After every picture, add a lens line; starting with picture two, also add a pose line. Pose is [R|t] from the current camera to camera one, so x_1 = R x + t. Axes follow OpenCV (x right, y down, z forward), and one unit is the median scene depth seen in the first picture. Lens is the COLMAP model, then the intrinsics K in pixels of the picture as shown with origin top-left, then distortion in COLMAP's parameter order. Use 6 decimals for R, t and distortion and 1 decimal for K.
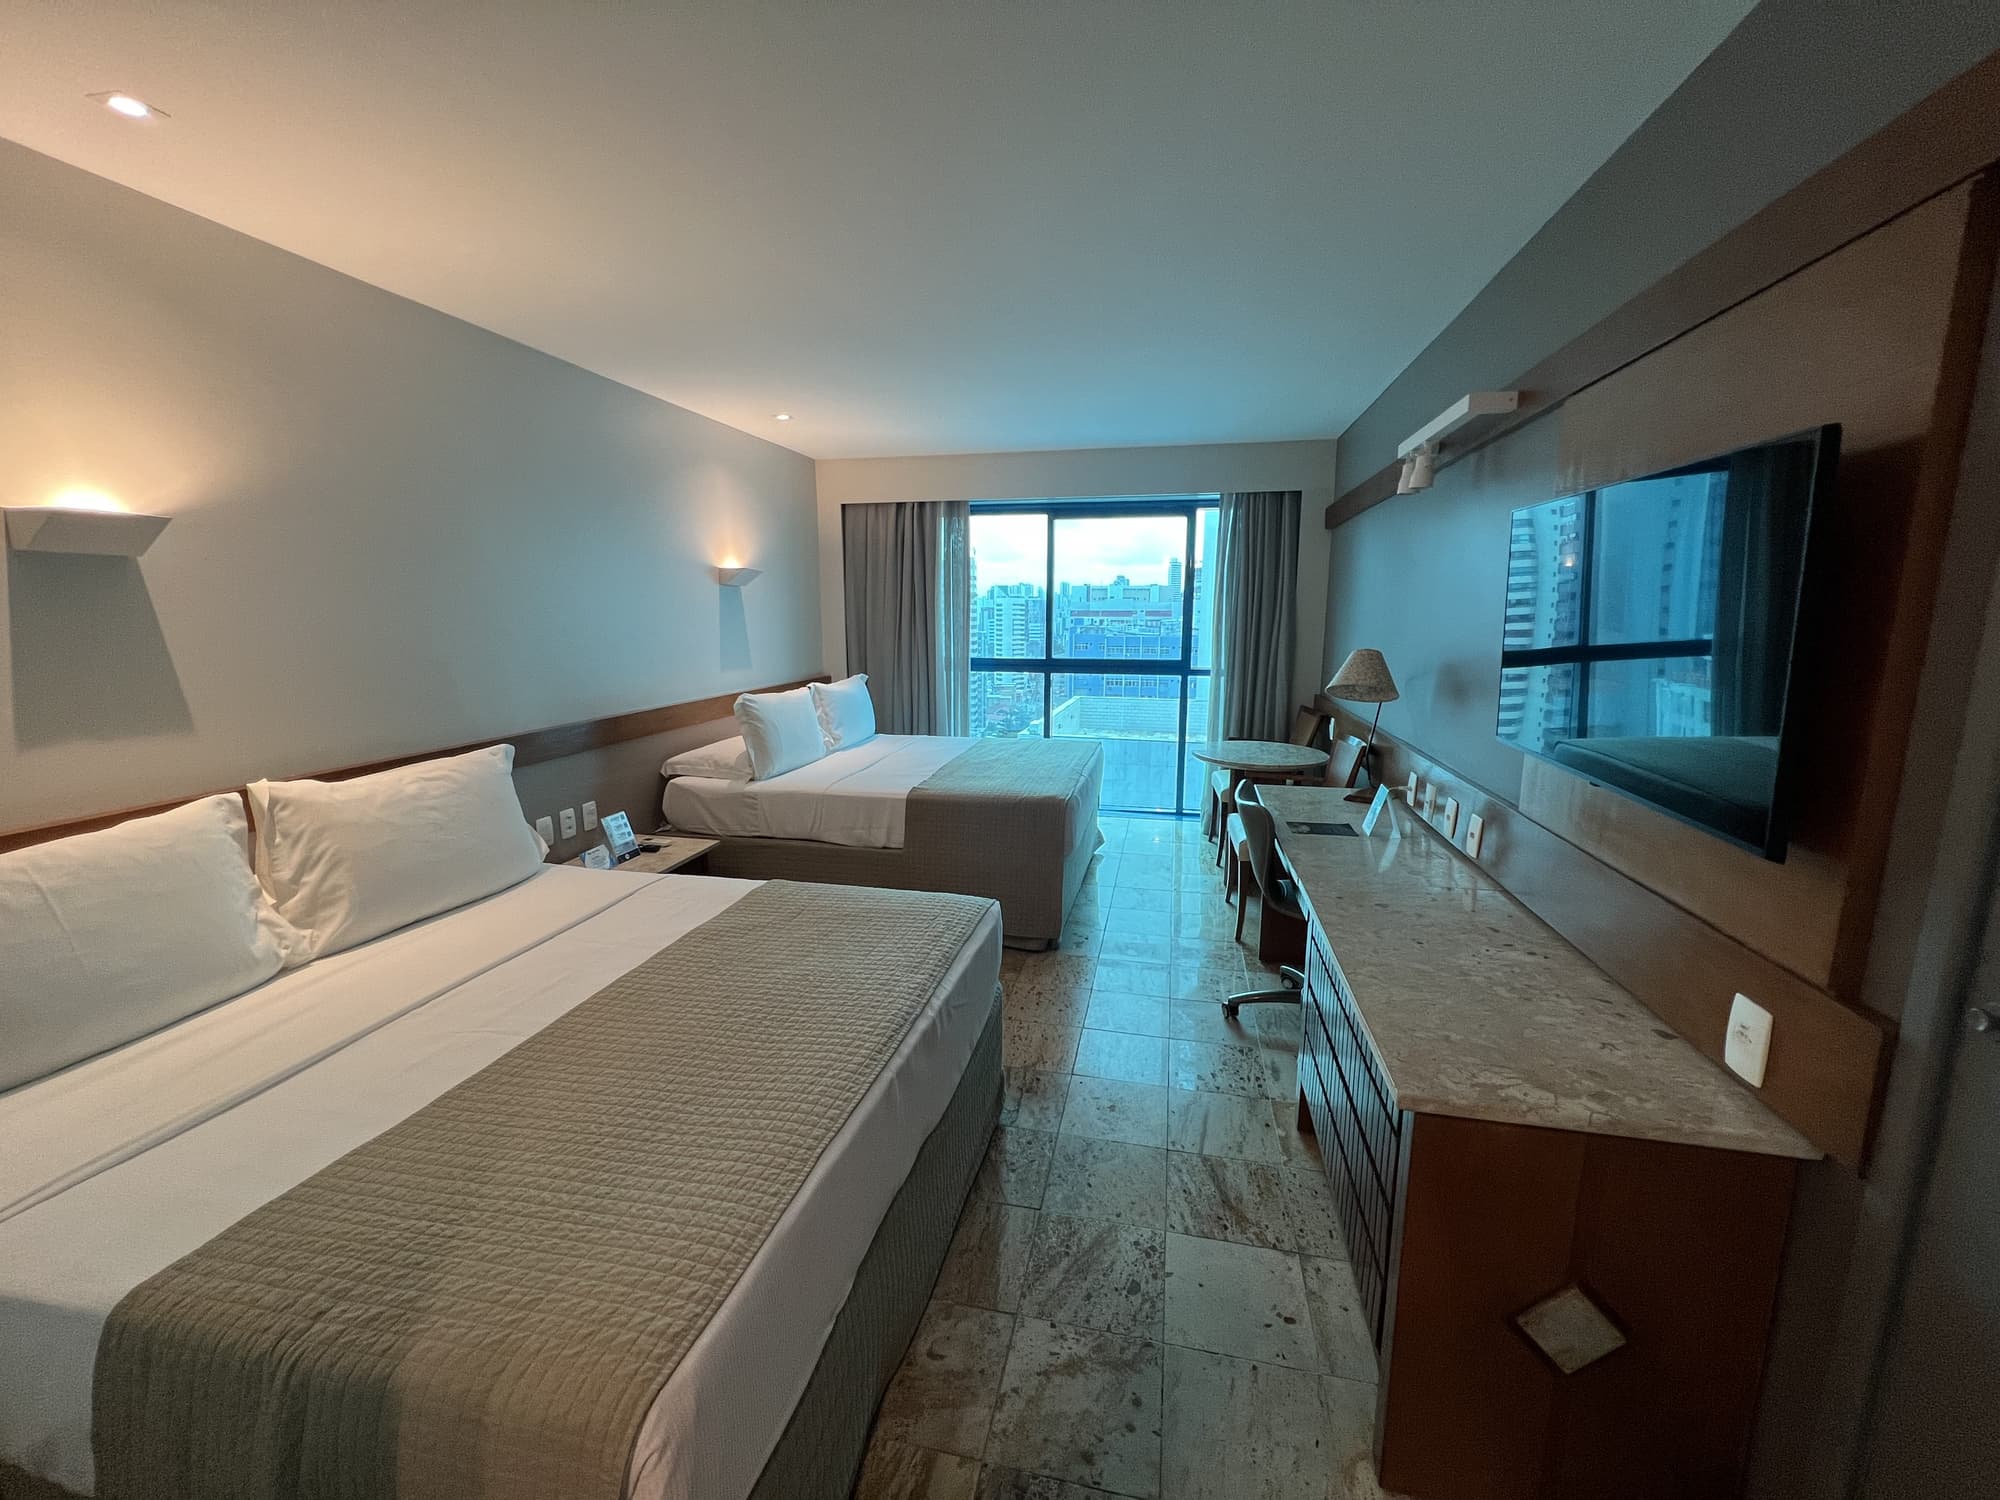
lens RADIAL K [[806.9, 0, 1005.2], [0, 806.9, 746.8], [0, 0, 1]] dist [-0.002088, 0.000226]
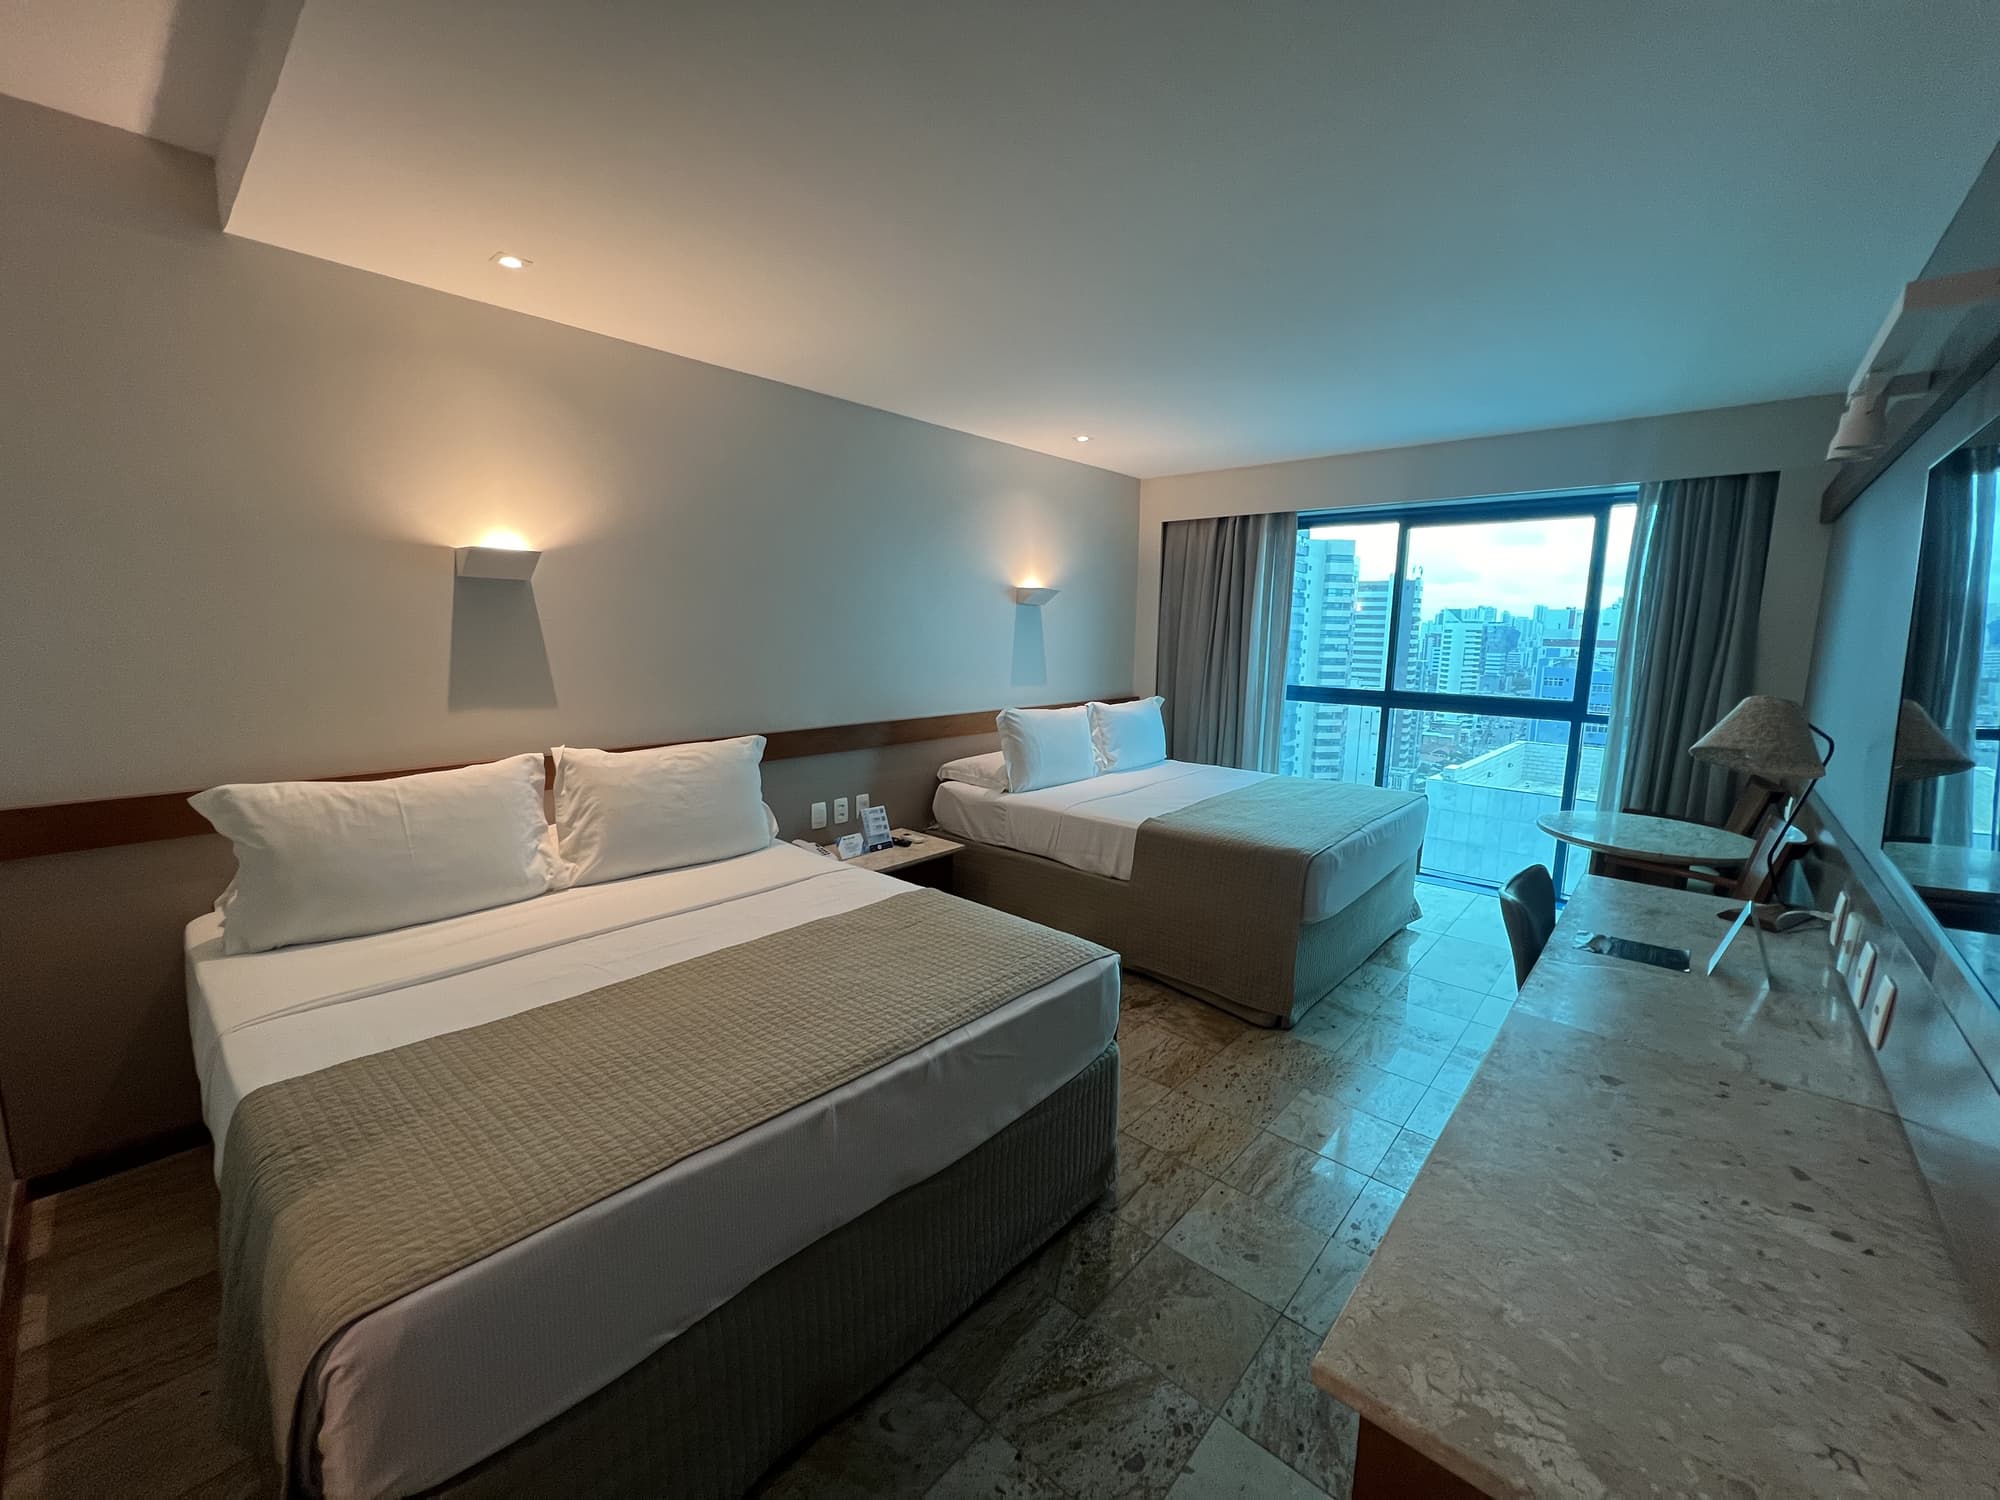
lens RADIAL K [[807.7, 0, 997.6], [0, 807.7, 745.9], [0, 0, 1]] dist [-0.003094, 0.001066]
pose [[0.871056, 0.084770, -0.483814, 0.195994], [-0.098682, 0.995114, -0.003310, -0.014136], [0.481169, 0.050627, 0.875165, 0.101728]]
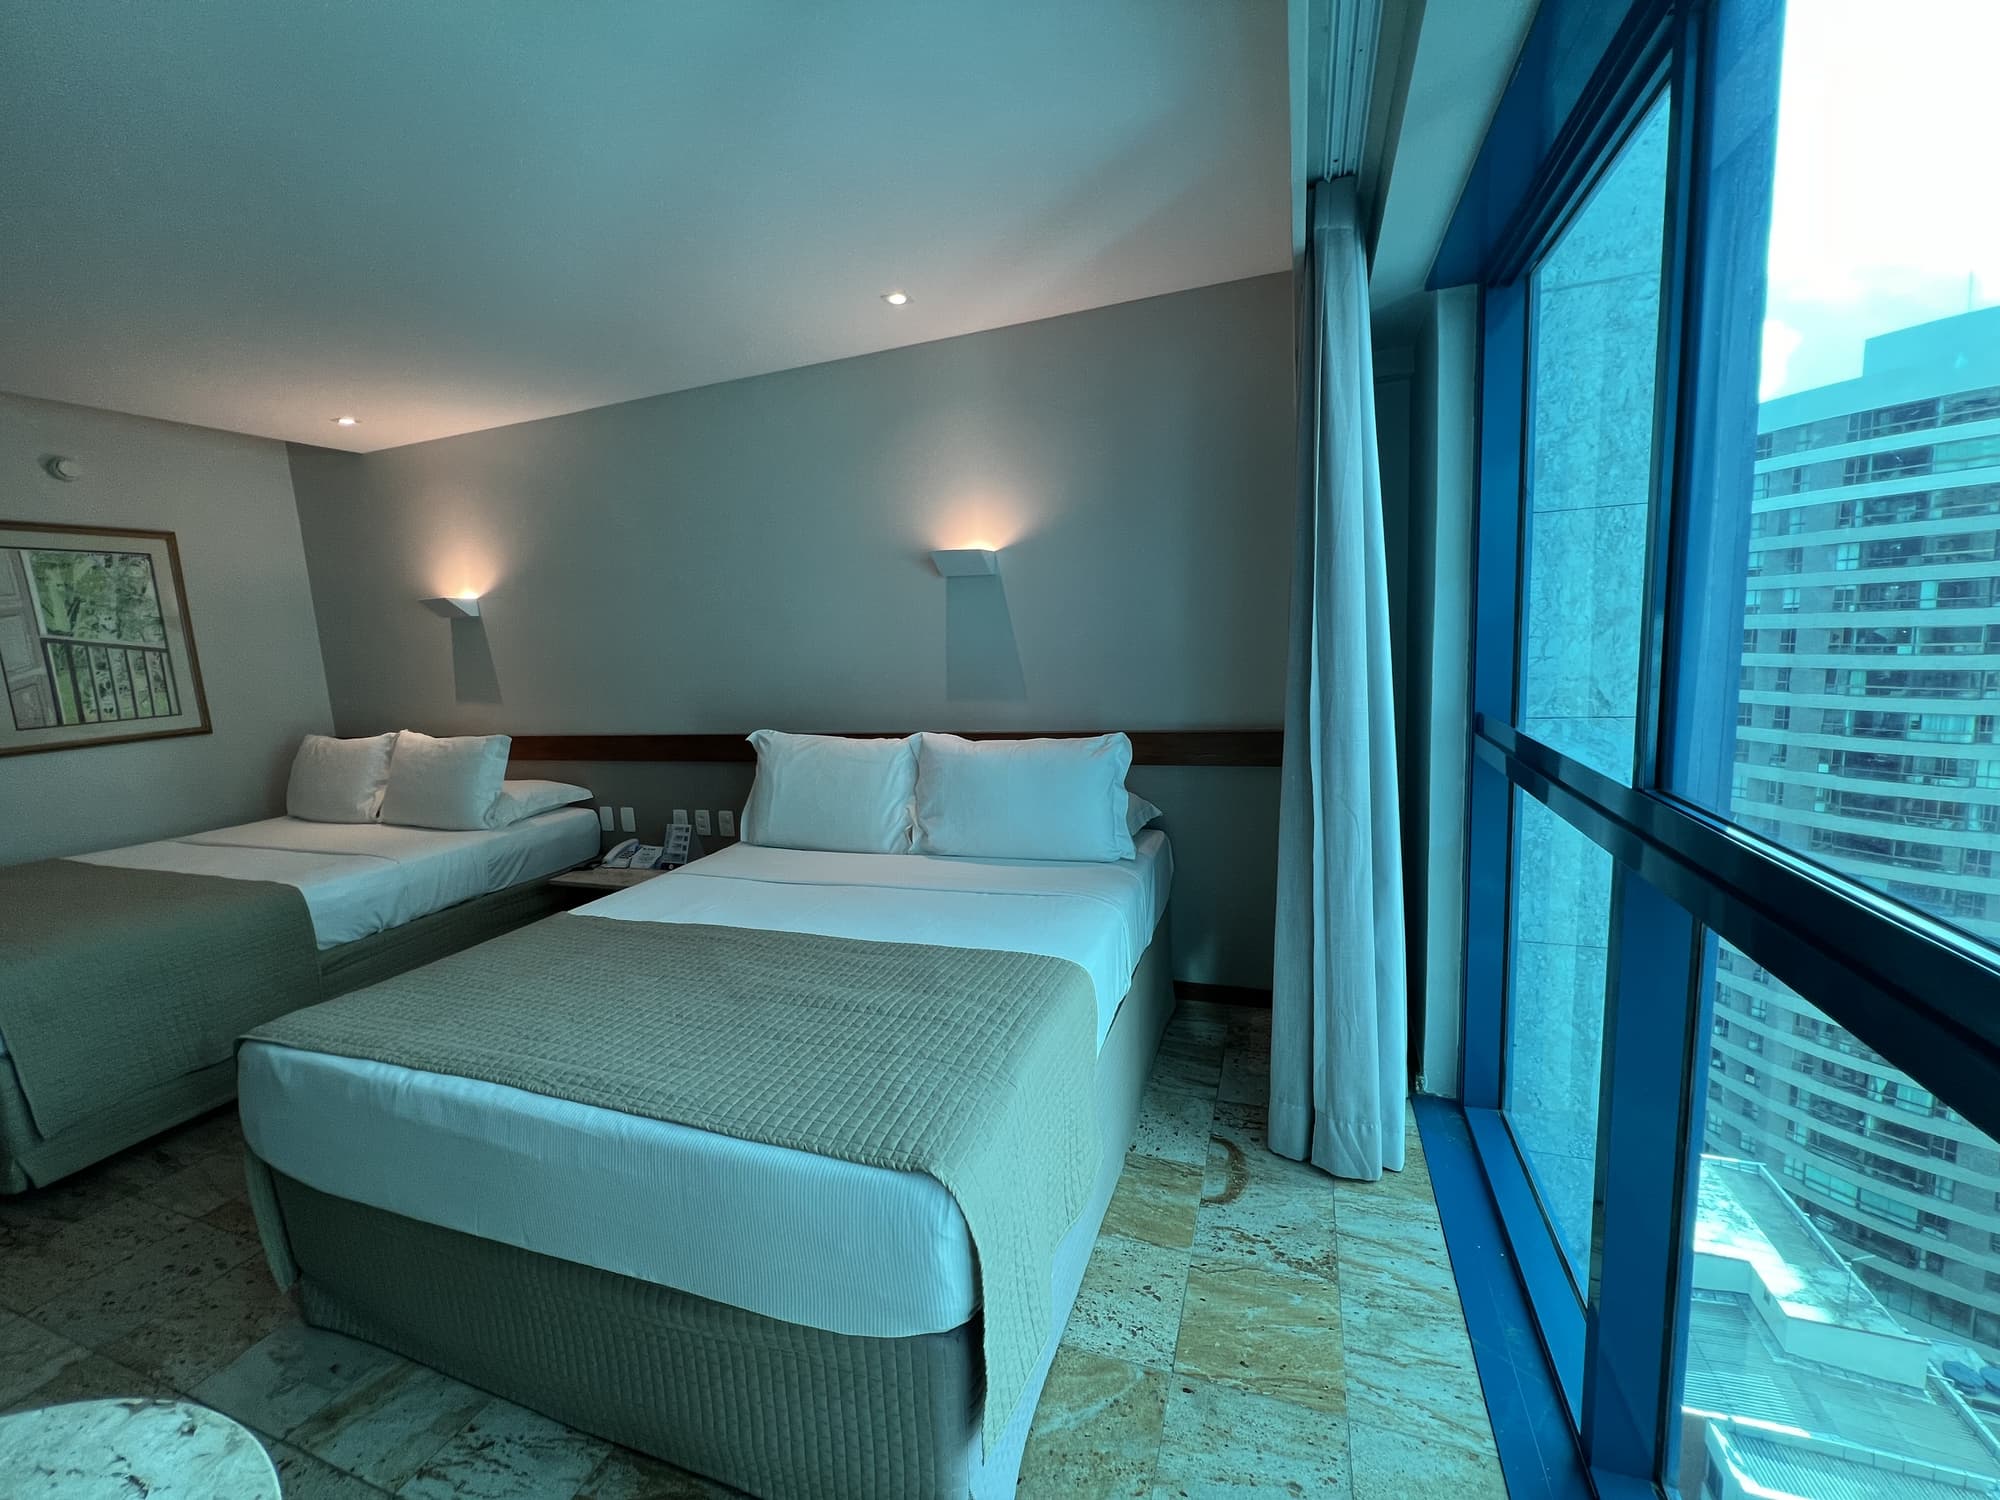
lens RADIAL K [[807.7, 0, 990.5], [0, 807.7, 735.2], [0, 0, 1]] dist [-0.003094, 0.001066]
pose [[-0.151523, 0.151543, -0.976768, 0.461153], [-0.102855, 0.980396, 0.168061, -0.248088], [0.983088, 0.125931, -0.132966, 1.518652]]
